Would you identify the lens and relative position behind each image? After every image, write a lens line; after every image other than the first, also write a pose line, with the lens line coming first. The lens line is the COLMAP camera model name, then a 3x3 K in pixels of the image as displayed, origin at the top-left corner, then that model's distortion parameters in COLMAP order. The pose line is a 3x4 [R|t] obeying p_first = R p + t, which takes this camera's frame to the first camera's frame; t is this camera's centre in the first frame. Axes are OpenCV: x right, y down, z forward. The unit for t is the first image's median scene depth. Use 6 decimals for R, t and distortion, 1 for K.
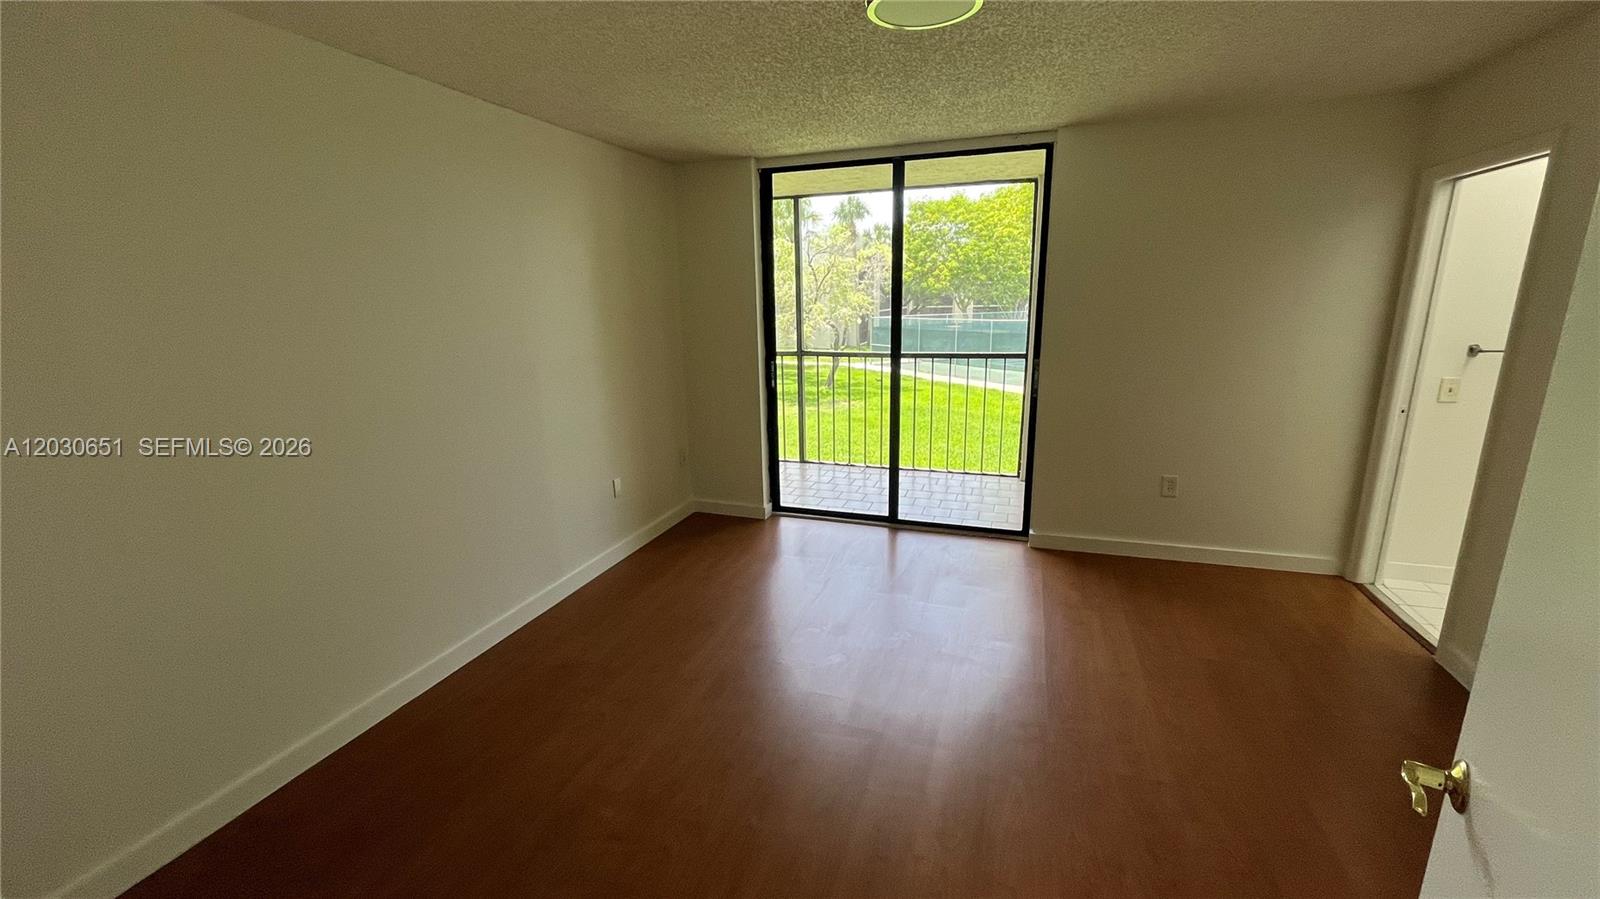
lens RADIAL K [[647.1, 0, 794.8], [0, 647.1, 451.9], [0, 0, 1]] dist [-0.004274, 0.000429]
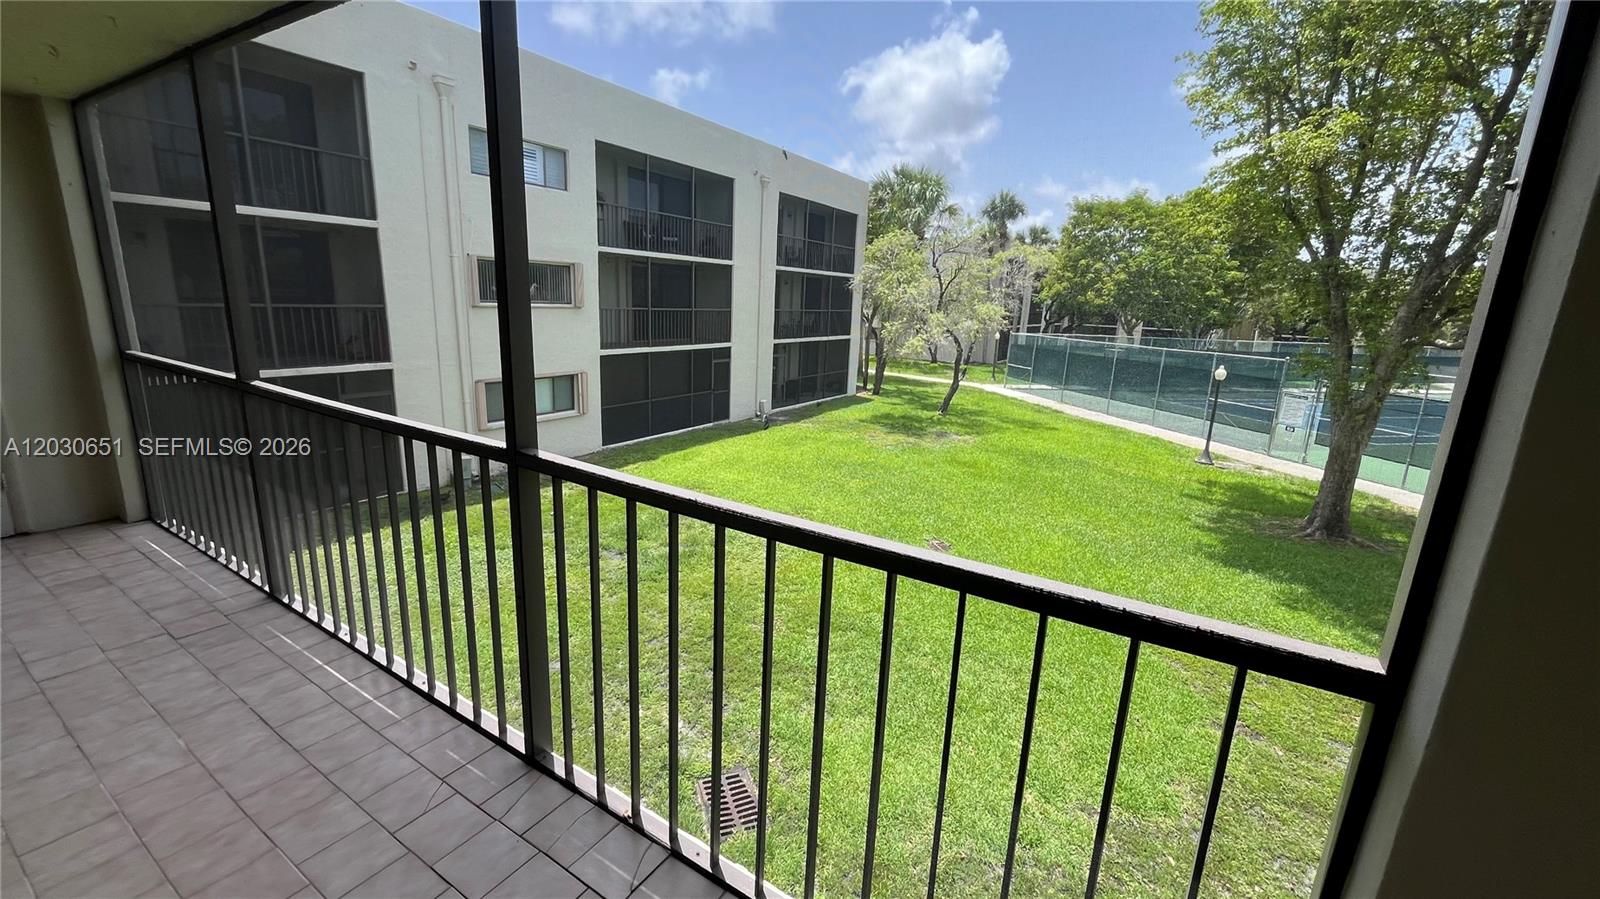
lens RADIAL K [[647.1, 0, 798.8], [0, 647.1, 445.3], [0, 0, 1]] dist [-0.004274, 0.000429]
pose [[0.974013, 0.110231, -0.197857, 0.026655], [-0.112804, 0.993616, -0.001747, -0.025055], [0.196401, 0.024021, 0.980229, 0.101637]]
